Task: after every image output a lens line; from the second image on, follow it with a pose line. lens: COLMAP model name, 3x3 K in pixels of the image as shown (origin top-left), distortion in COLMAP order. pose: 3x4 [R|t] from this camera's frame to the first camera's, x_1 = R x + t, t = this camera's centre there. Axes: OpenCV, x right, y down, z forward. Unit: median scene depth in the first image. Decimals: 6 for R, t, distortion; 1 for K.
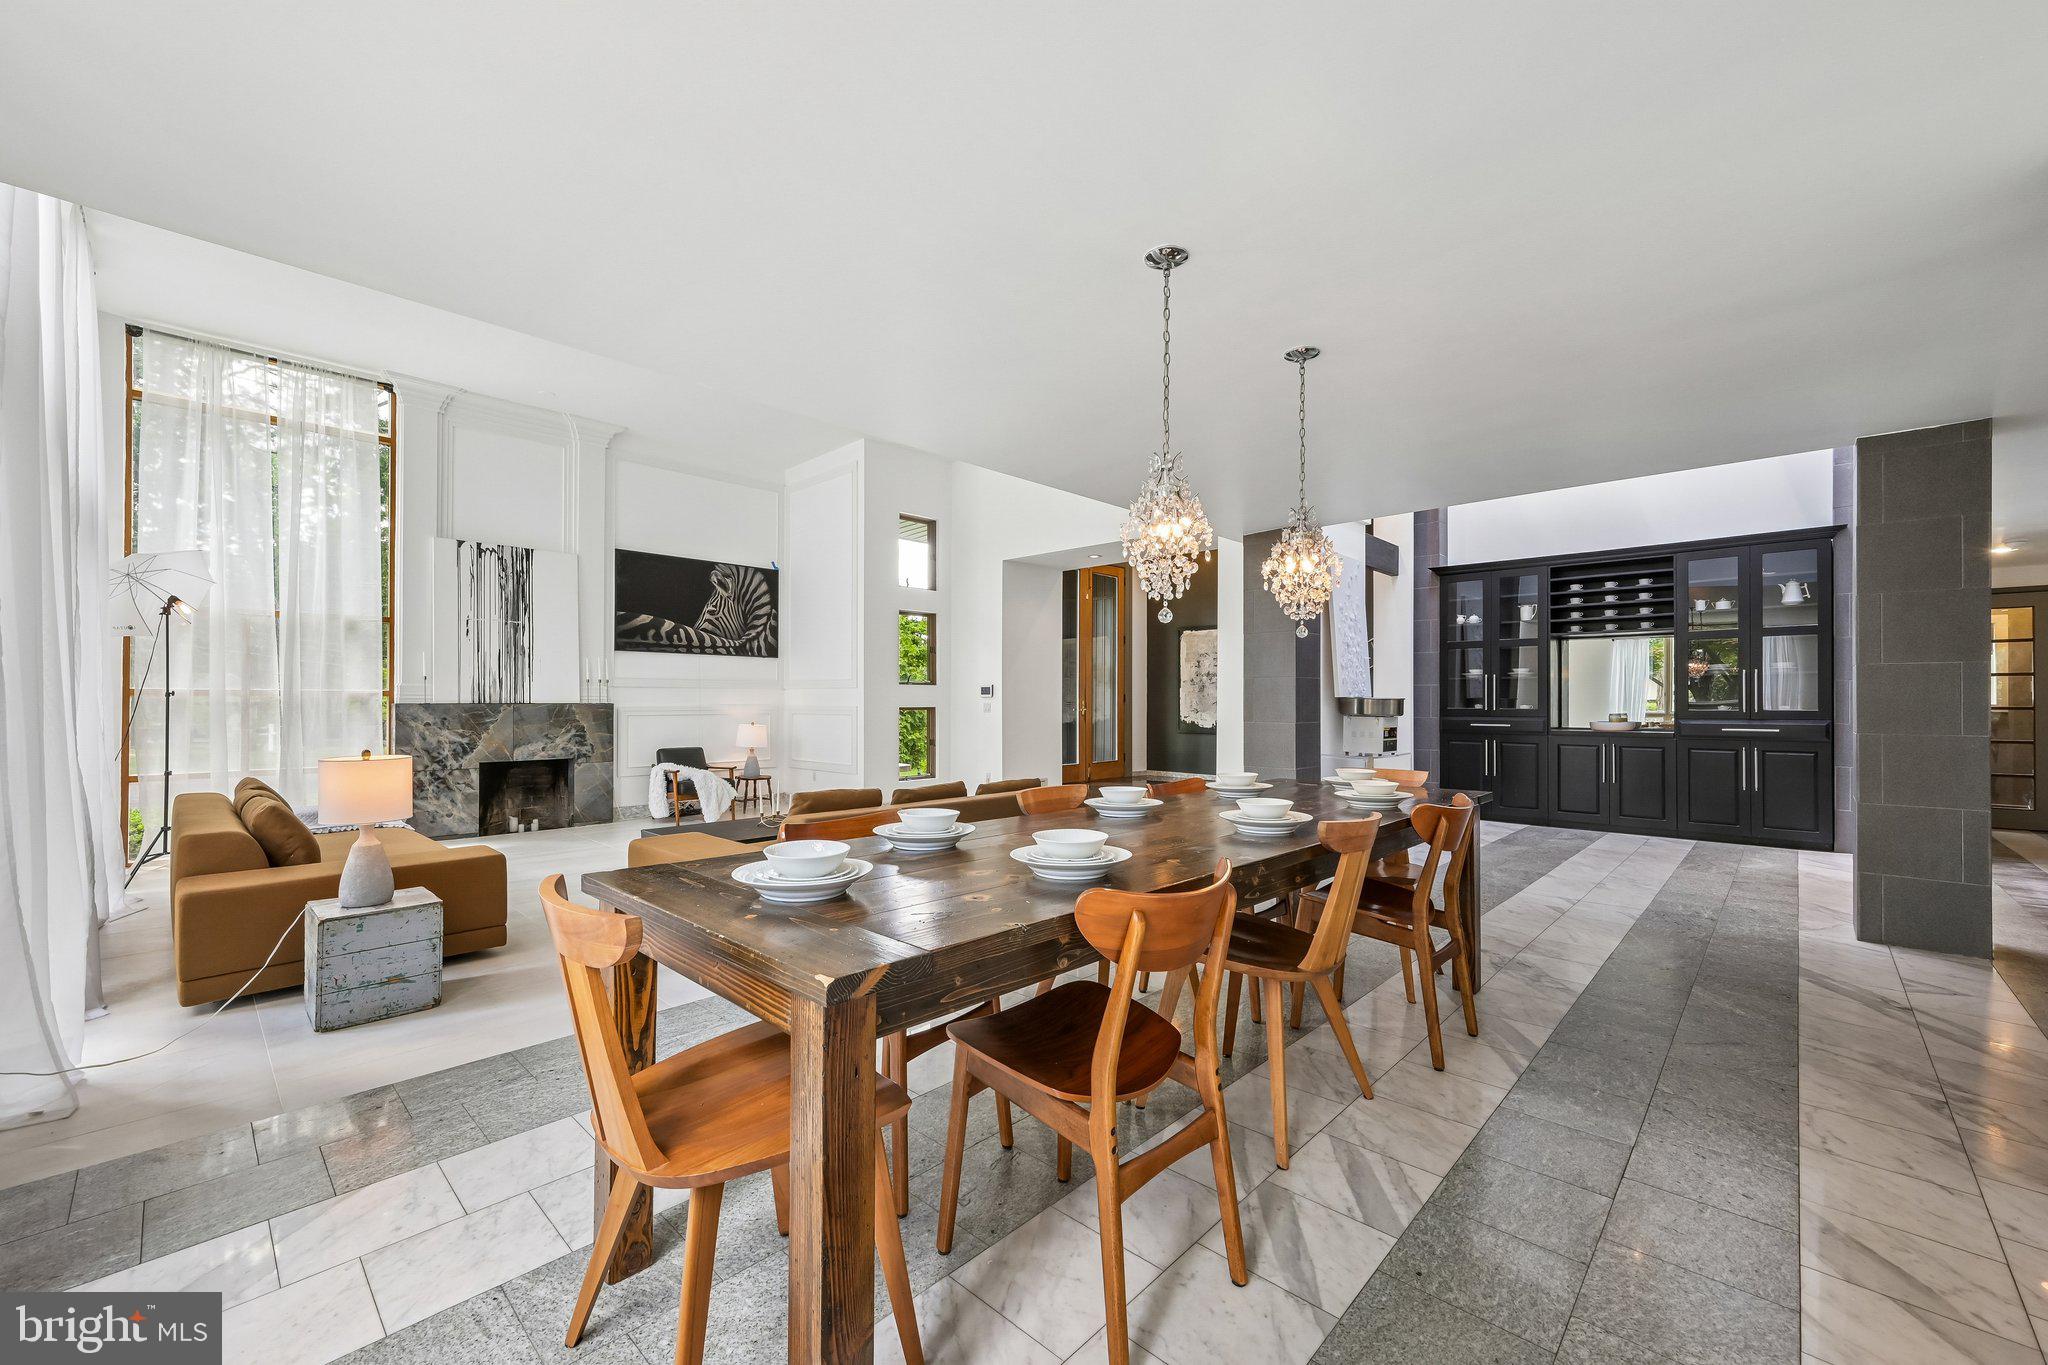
lens RADIAL K [[813.7, 0, 1033.3], [0, 813.7, 681.0], [0, 0, 1]] dist [0.001900, 0.000199]
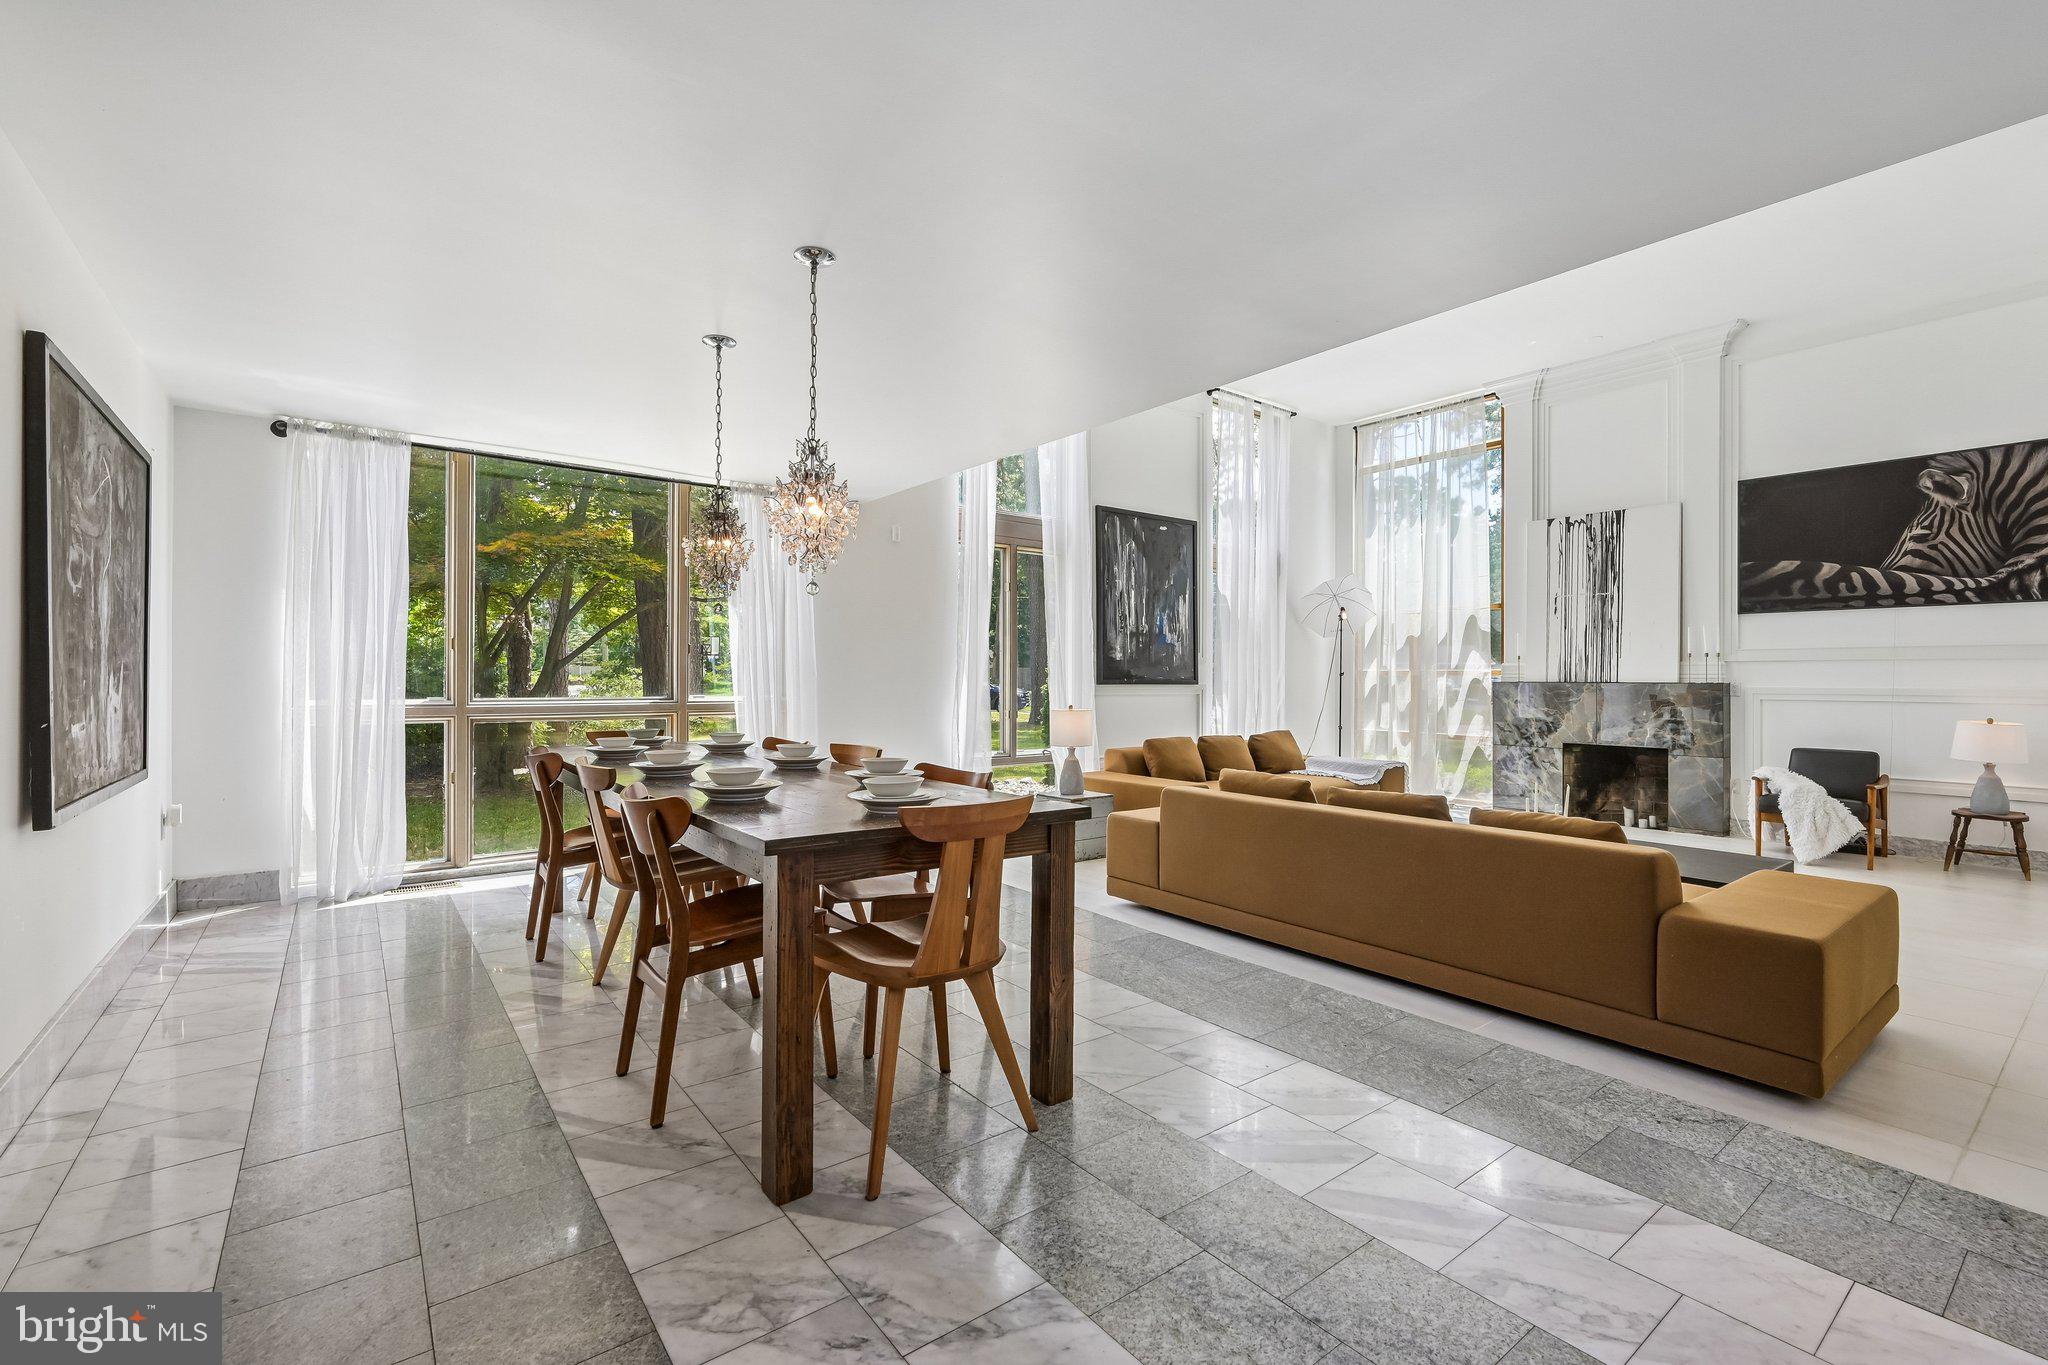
lens RADIAL K [[889.9, 0, 1030.4], [0, 889.9, 656.5], [0, 0, 1]] dist [-0.001020, -0.000074]
pose [[-0.158488, -0.026362, -0.987009, 0.442339], [0.019773, 0.999358, -0.029866, 0.015107], [0.987163, -0.024250, -0.157865, 0.504886]]
